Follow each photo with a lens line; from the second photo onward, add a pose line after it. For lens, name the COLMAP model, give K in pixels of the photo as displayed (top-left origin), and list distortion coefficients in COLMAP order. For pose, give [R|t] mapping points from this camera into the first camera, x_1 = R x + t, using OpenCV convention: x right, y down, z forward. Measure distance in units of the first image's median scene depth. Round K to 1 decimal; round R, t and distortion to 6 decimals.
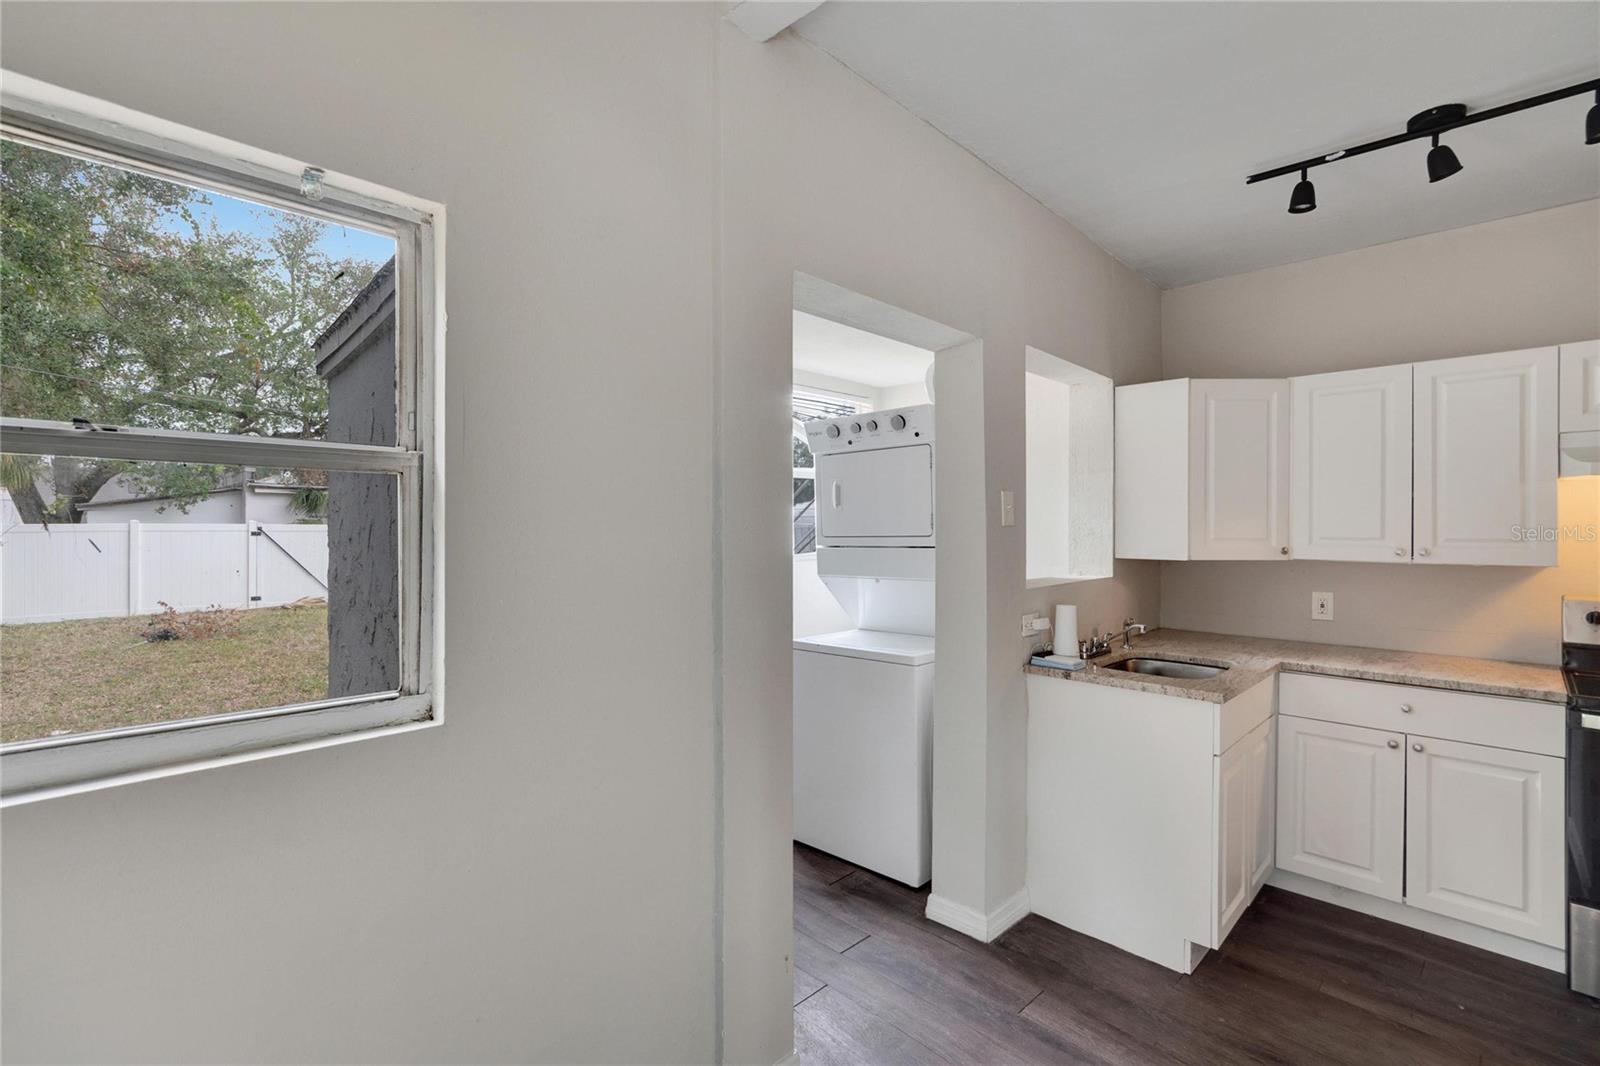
lens RADIAL K [[731.1, 0, 804.1], [0, 731.1, 534.2], [0, 0, 1]] dist [0.011604, -0.001677]
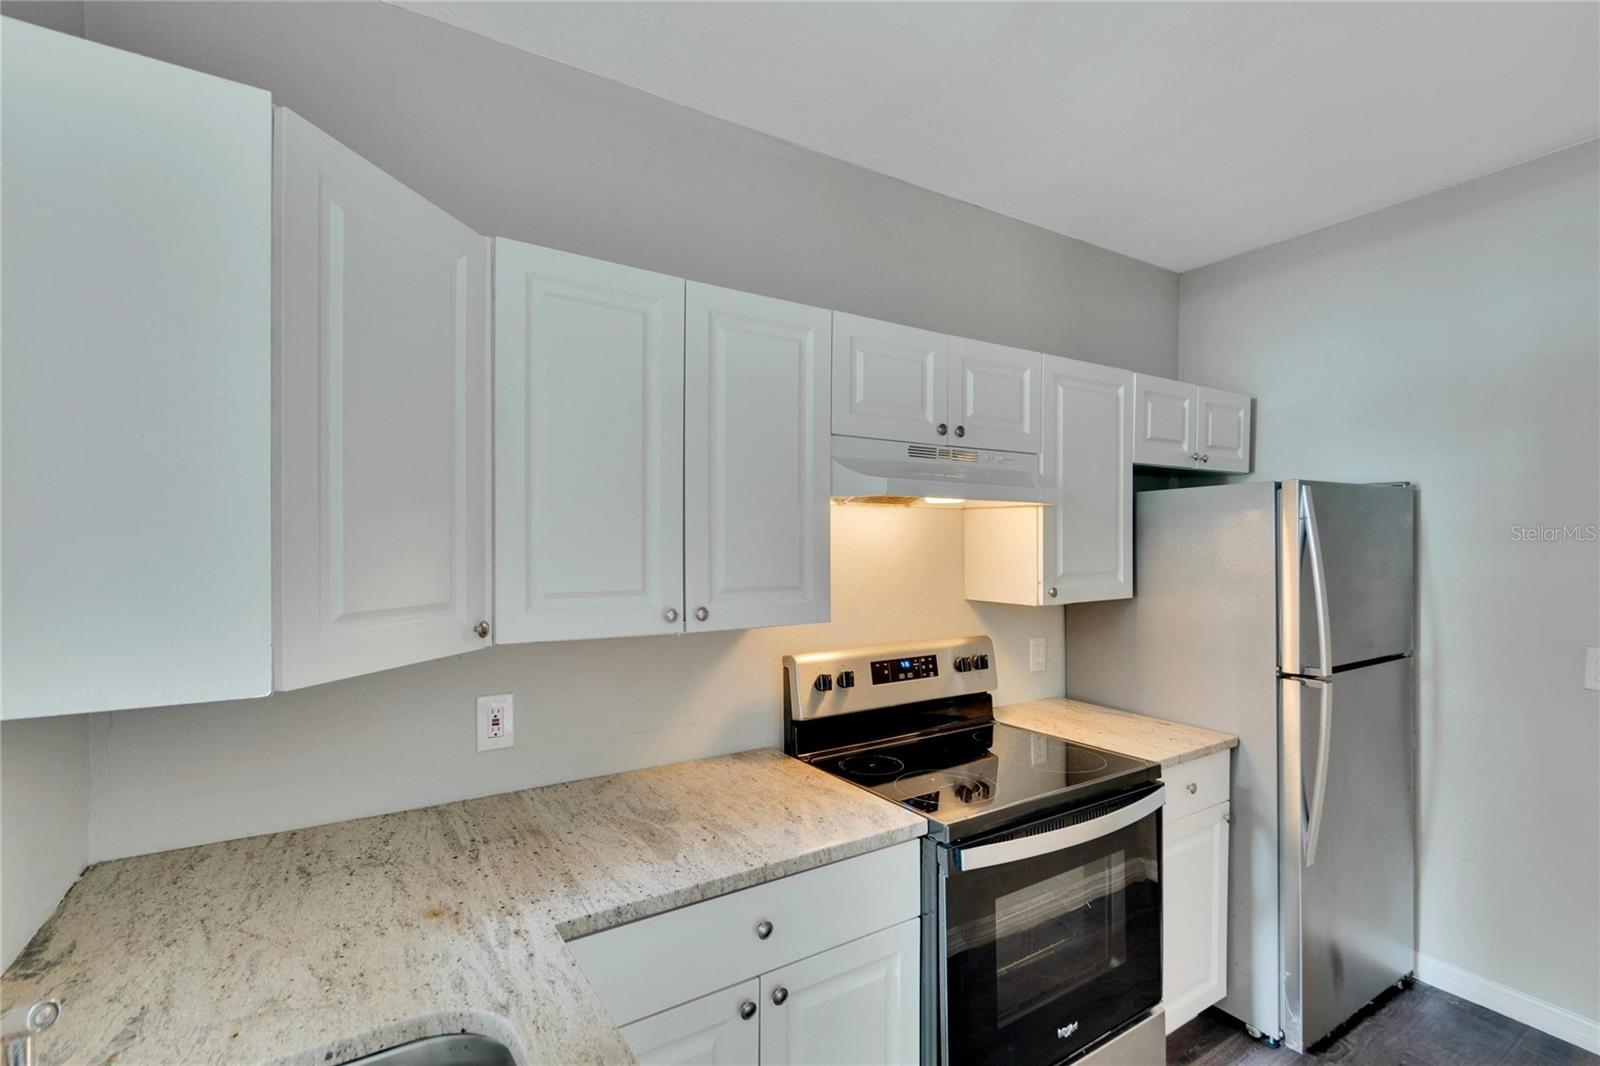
lens RADIAL K [[731.1, 0, 805.8], [0, 731.1, 546.2], [0, 0, 1]] dist [0.011604, -0.001677]
pose [[0.217873, -0.005684, 0.975960, 0.299111], [0.006176, 0.999971, 0.004445, -0.029101], [-0.975957, 0.005059, 0.217902, 0.786928]]
